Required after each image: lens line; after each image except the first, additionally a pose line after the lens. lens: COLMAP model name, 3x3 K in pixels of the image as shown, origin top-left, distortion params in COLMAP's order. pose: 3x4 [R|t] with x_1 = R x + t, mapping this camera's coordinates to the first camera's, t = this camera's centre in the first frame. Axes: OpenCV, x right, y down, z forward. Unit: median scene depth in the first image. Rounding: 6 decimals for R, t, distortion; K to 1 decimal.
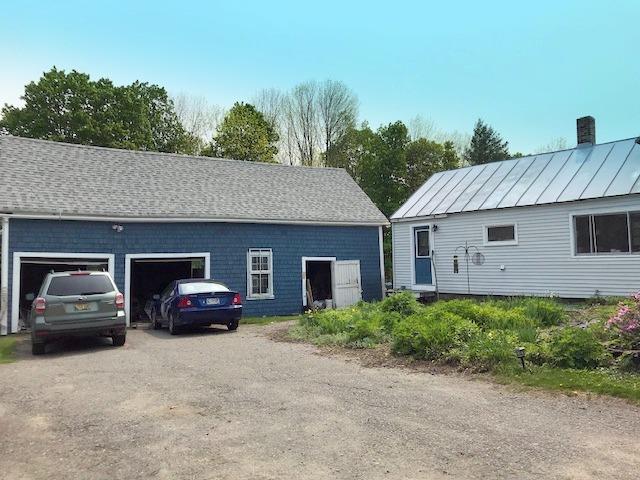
lens RADIAL K [[514.8, 0, 320.0], [0, 514.8, 240.0], [0, 0, 1]] dist [0.005263, 0.002812]
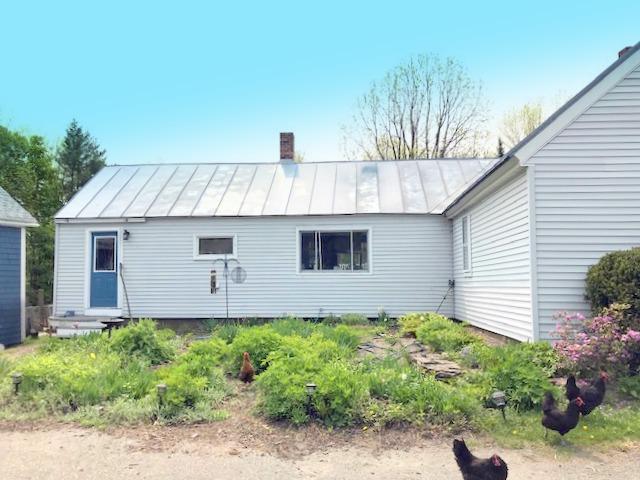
lens RADIAL K [[514.8, 0, 320.0], [0, 514.8, 240.0], [0, 0, 1]] dist [0.005263, 0.002812]
pose [[0.679815, 0.058598, 0.731039, -0.147840], [-0.034836, 0.998258, -0.047623, 0.011697], [-0.732556, 0.006908, 0.680672, 0.263790]]
